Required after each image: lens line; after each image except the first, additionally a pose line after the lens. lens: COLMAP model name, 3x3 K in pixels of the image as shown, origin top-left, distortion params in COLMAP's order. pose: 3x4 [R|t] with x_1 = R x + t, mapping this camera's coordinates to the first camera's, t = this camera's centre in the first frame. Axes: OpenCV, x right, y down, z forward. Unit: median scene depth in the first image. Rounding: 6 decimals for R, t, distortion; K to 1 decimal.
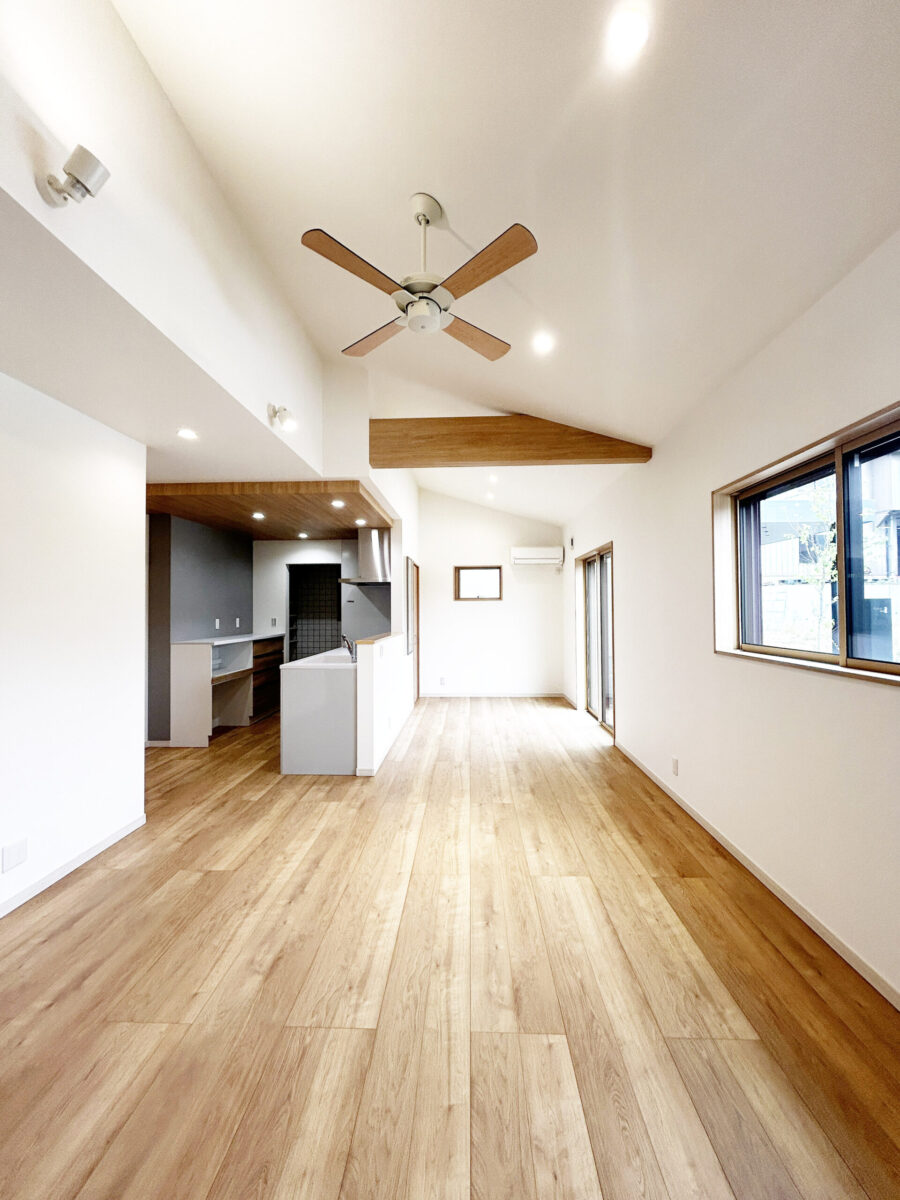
lens RADIAL K [[479.8, 0, 452.5], [0, 479.8, 601.7], [0, 0, 1]] dist [-0.004503, 0.002355]
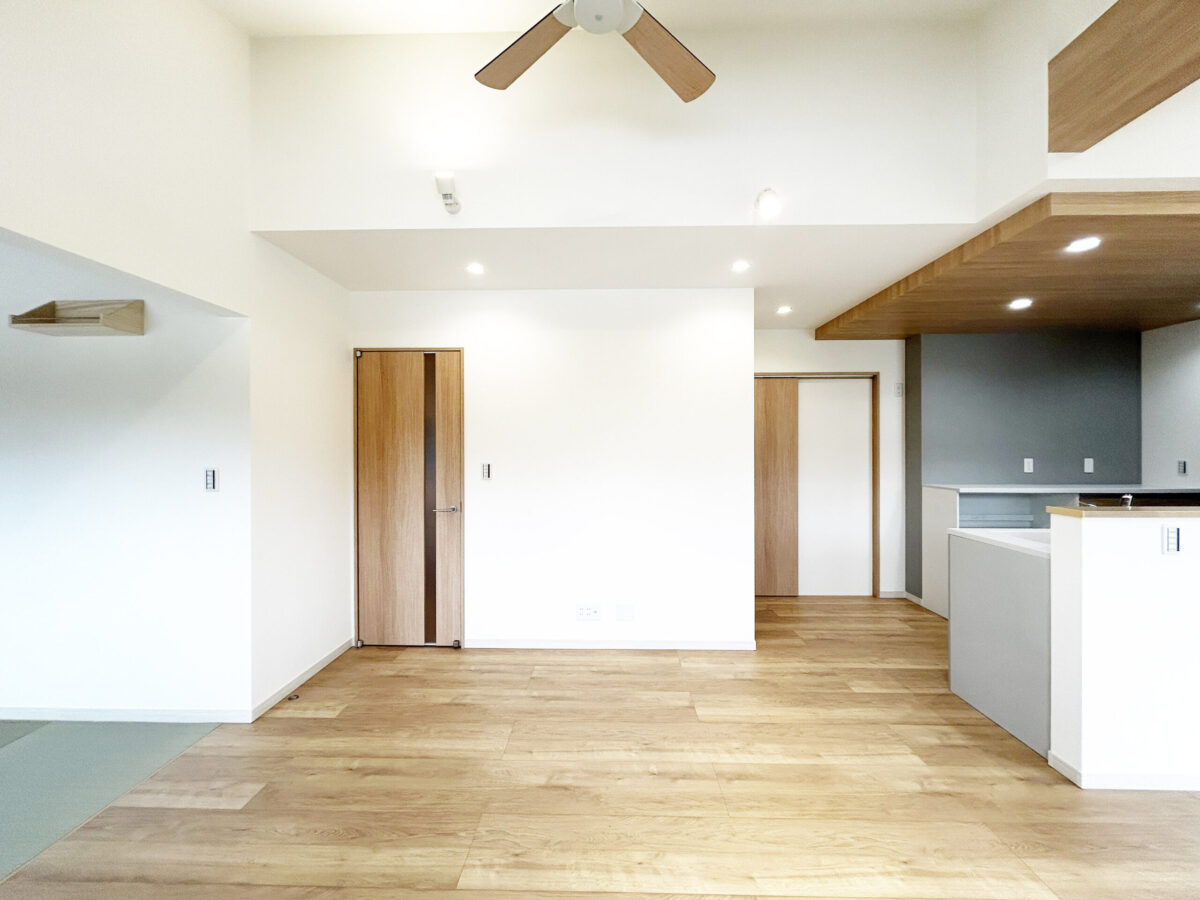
lens RADIAL K [[479.8, 0, 600.3], [0, 479.8, 450.4], [0, 0, 1]] dist [-0.004503, 0.002355]
pose [[0.013954, 0.010165, -0.999851, 0.362869], [0.018574, 0.999773, 0.010423, 0.007558], [0.999730, -0.018716, 0.013762, 0.594944]]
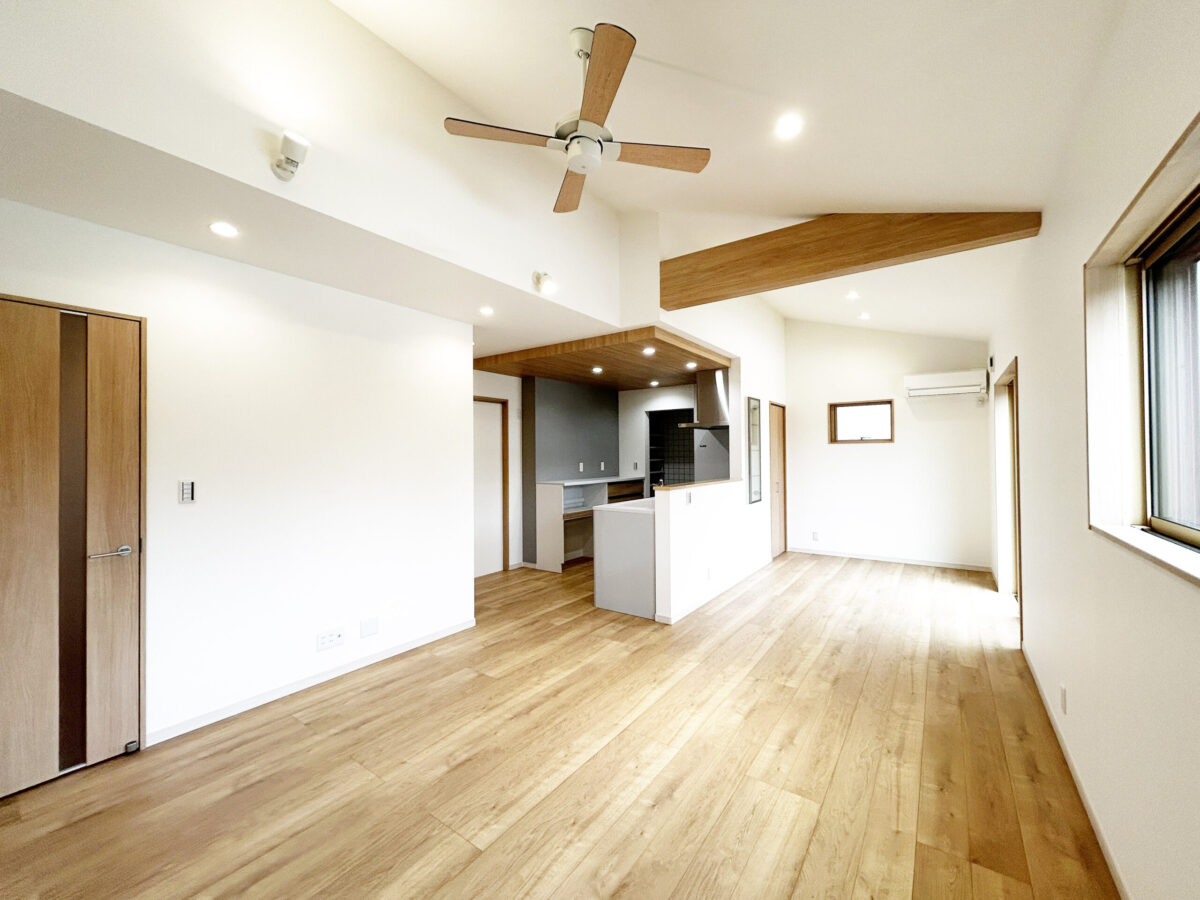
lens RADIAL K [[479.8, 0, 600.5], [0, 479.8, 450.9], [0, 0, 1]] dist [-0.004503, 0.002355]
pose [[0.833815, -0.004157, -0.552028, 0.302208], [0.011596, 0.999883, 0.009986, -0.005557], [0.551921, -0.014728, 0.833766, 0.122731]]
